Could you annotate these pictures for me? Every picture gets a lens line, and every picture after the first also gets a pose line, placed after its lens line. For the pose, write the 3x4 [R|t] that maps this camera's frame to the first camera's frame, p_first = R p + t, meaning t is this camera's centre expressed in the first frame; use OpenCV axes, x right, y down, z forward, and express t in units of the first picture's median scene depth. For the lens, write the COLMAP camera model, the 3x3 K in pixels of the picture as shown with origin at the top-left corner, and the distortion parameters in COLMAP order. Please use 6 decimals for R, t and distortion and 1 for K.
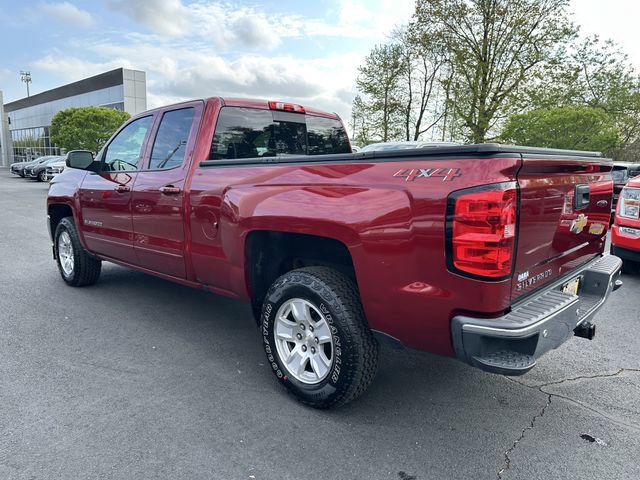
lens RADIAL K [[478.6, 0, 322.7], [0, 478.6, 221.6], [0, 0, 1]] dist [0.005540, 0.002956]
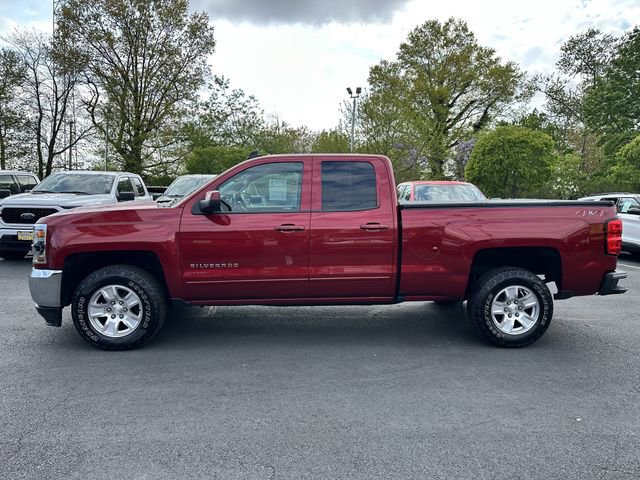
lens RADIAL K [[469.1, 0, 320.0], [0, 469.1, 240.0], [0, 0, 1]] dist [0.004149, -0.001420]
pose [[0.660961, -0.058179, 0.748161, -0.162722], [0.065653, 0.997650, 0.019579, -0.007219], [-0.747543, 0.036178, 0.663228, 0.038209]]
